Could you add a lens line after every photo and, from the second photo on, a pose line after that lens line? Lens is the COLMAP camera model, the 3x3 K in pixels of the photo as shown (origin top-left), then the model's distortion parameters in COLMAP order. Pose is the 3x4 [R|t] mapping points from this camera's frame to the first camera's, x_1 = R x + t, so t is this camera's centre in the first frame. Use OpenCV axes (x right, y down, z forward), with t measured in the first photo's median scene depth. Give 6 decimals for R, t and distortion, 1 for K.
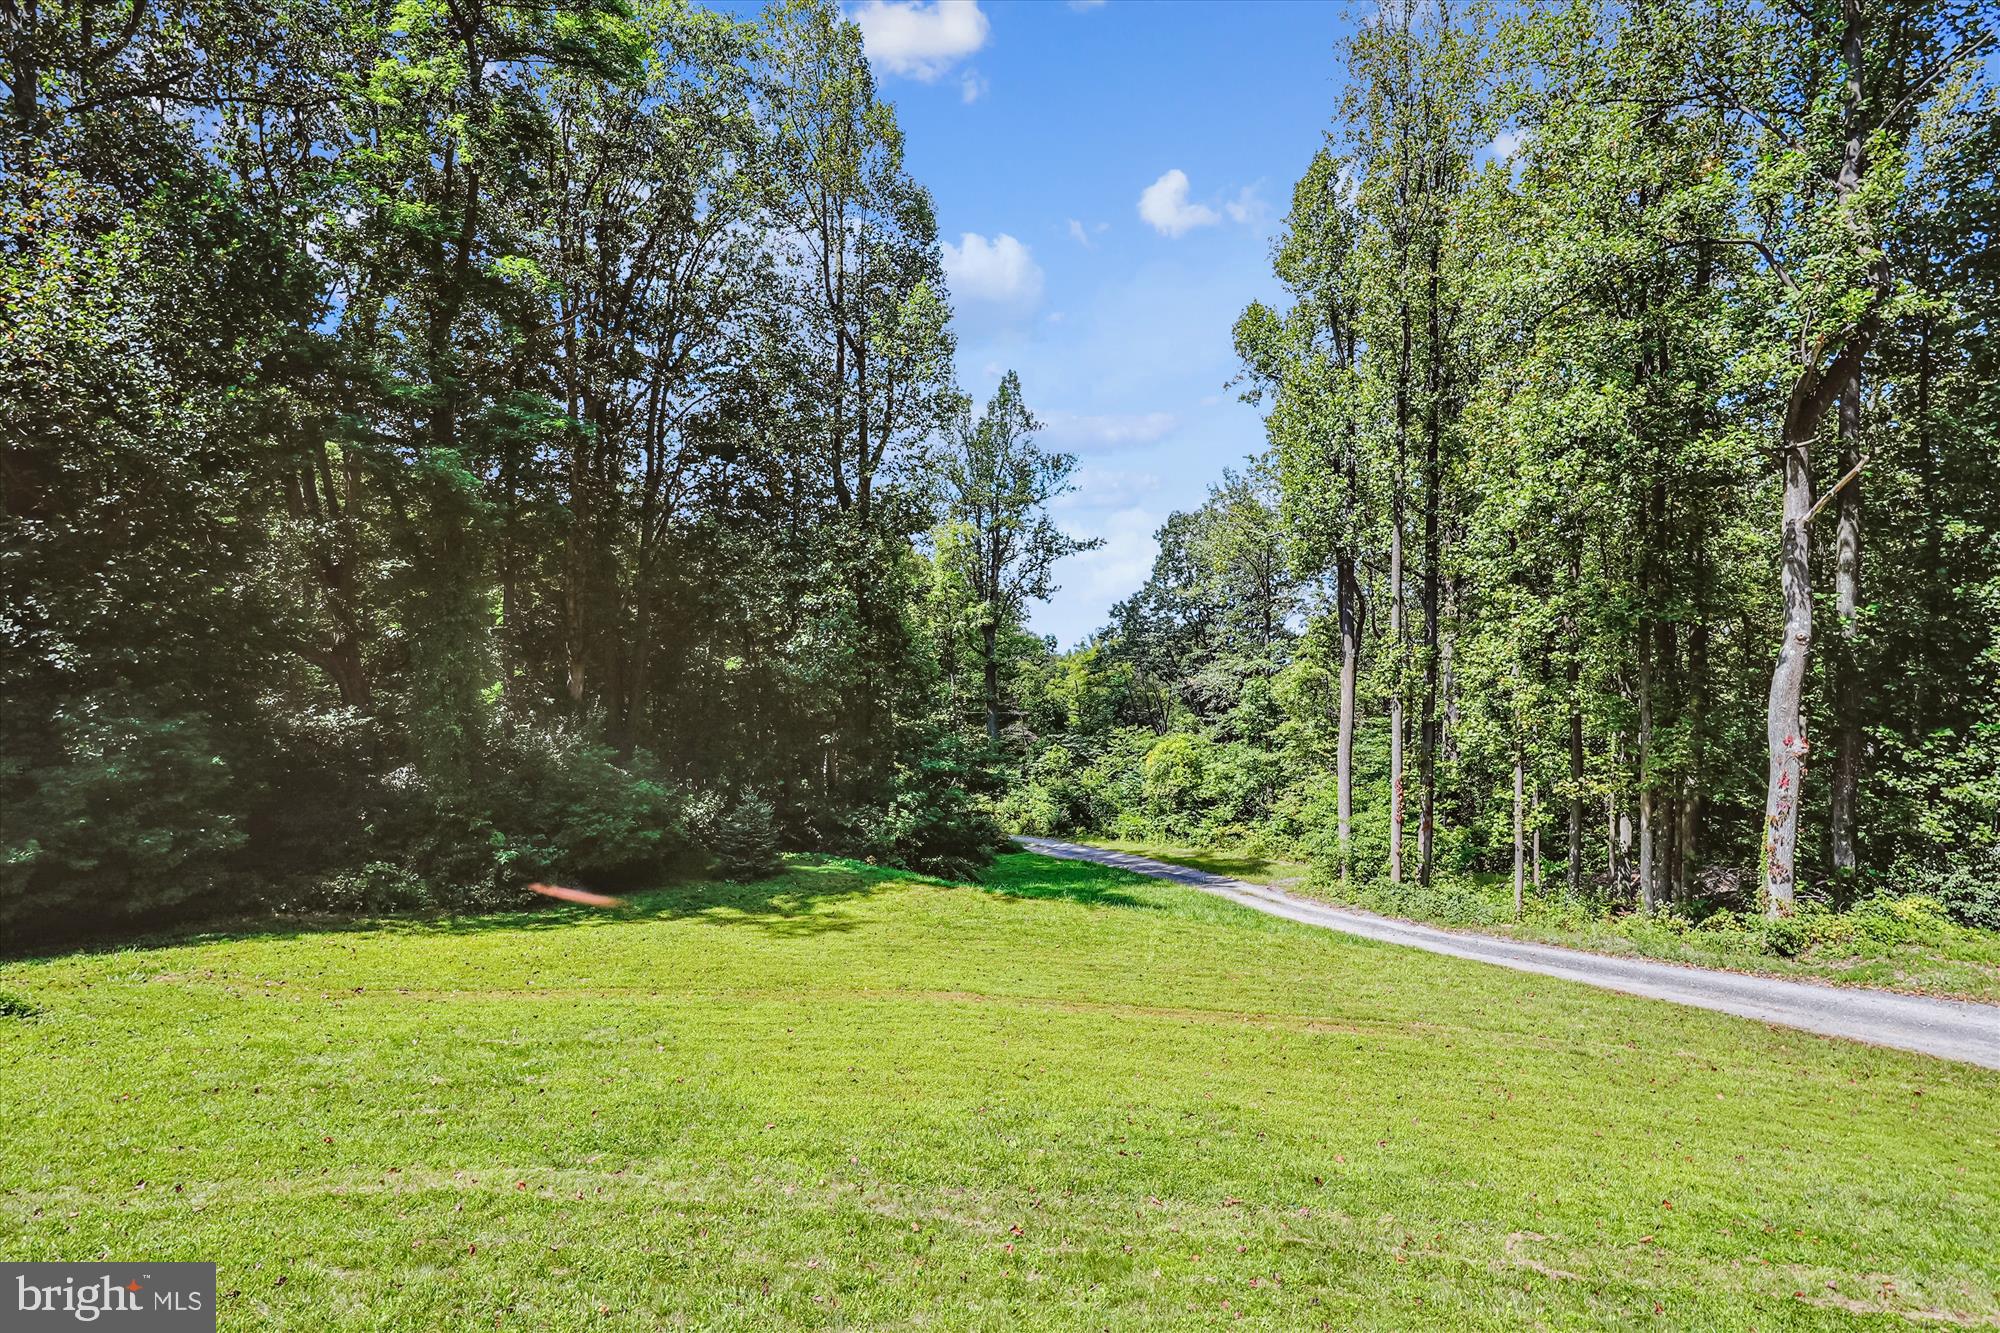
lens RADIAL K [[886.9, 0, 1000.4], [0, 886.9, 669.8], [0, 0, 1]] dist [-0.003221, 0.000609]
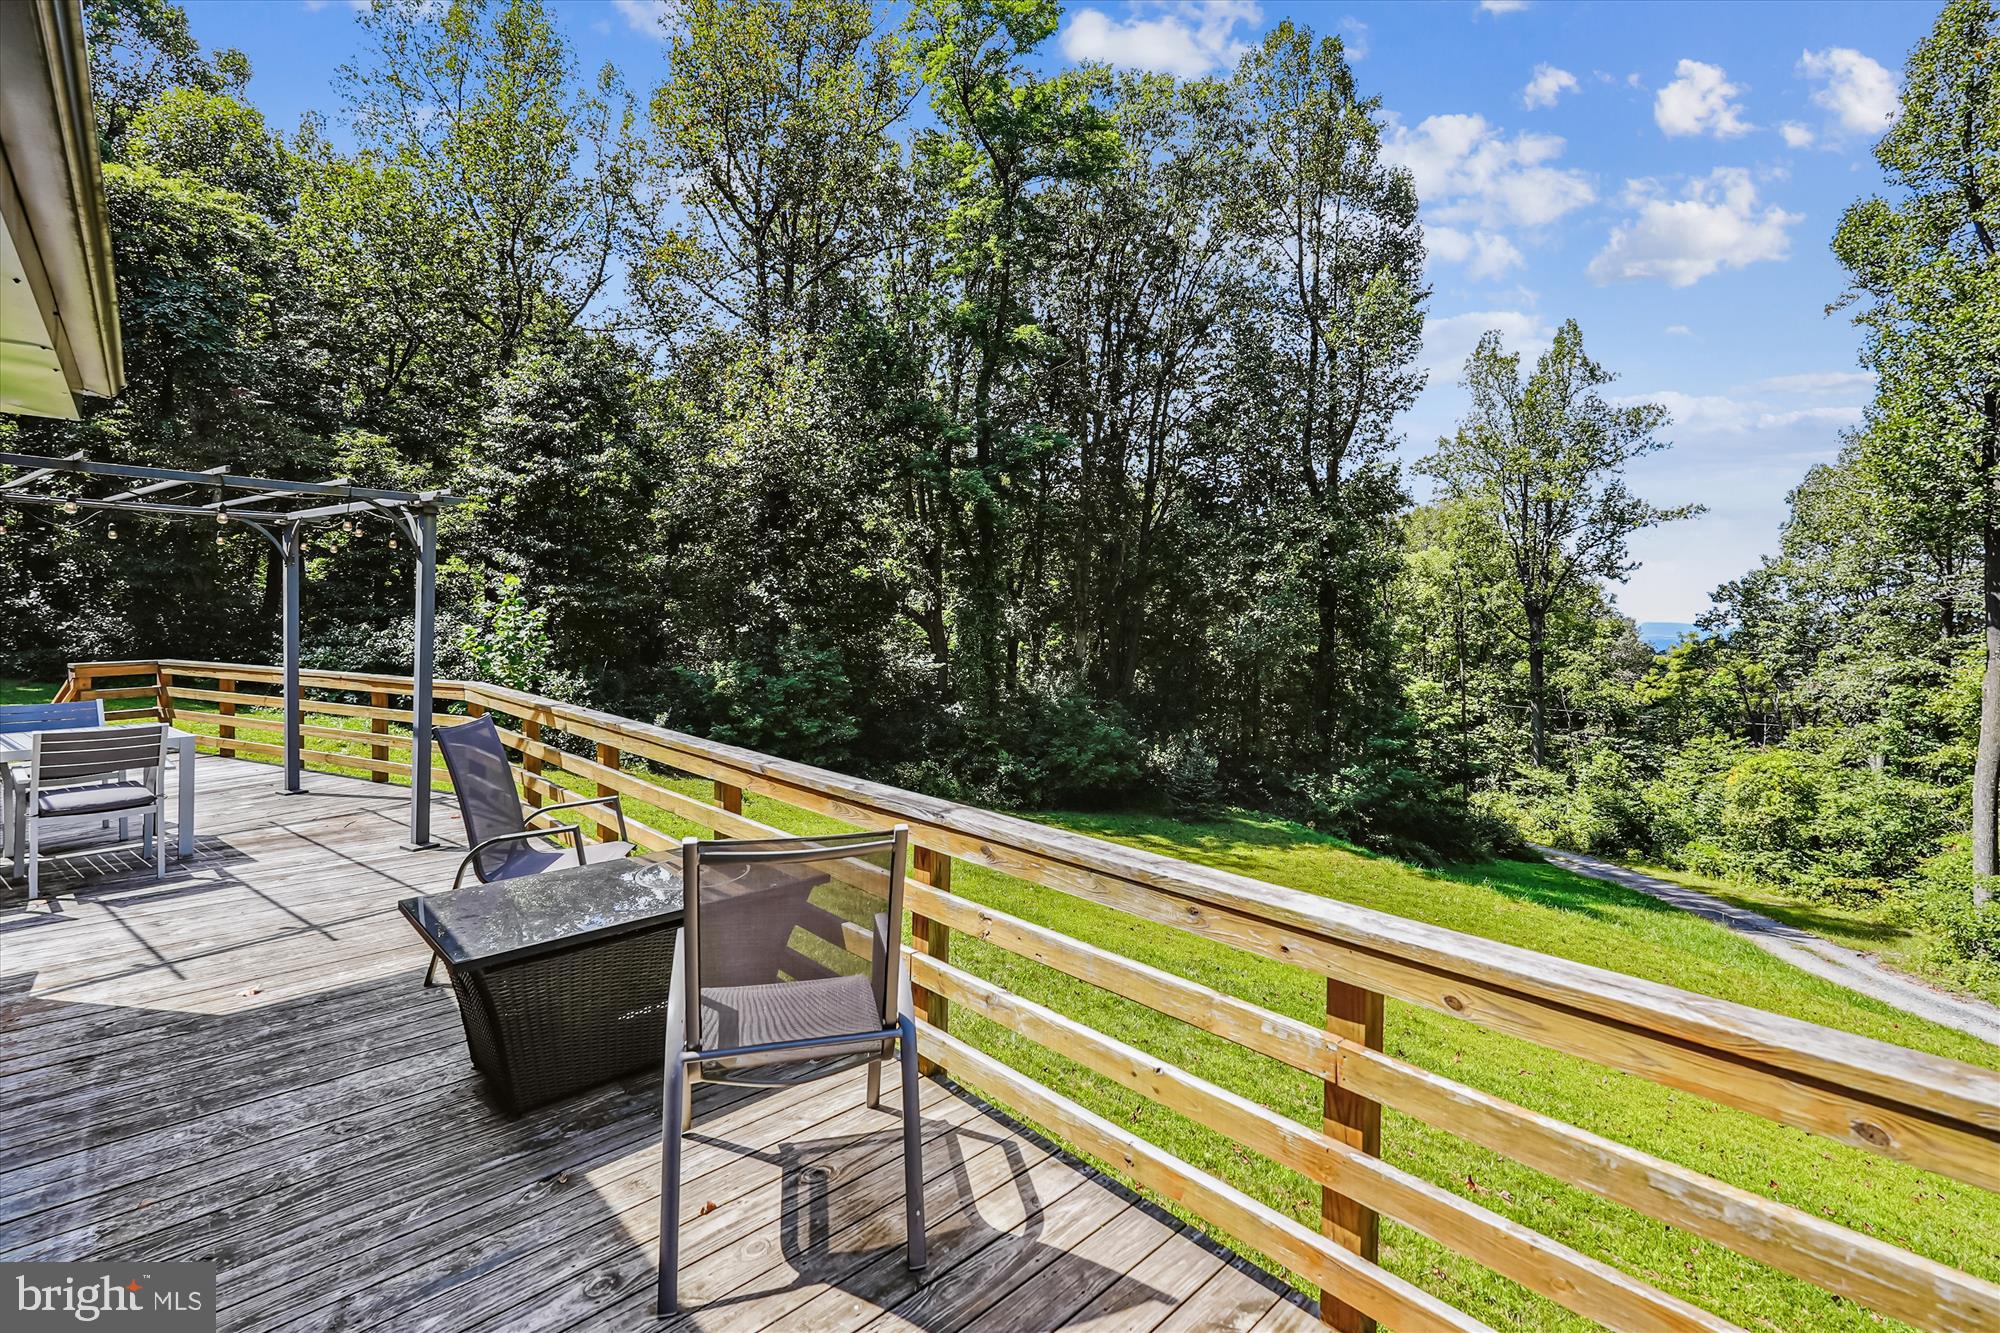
lens RADIAL K [[898.7, 0, 995.7], [0, 898.7, 622.4], [0, 0, 1]] dist [0.001154, 0.000942]
pose [[0.814168, 0.029477, -0.579881, 0.097428], [-0.047566, 0.998740, -0.016014, 0.005606], [0.578678, 0.040621, 0.814544, -0.057646]]
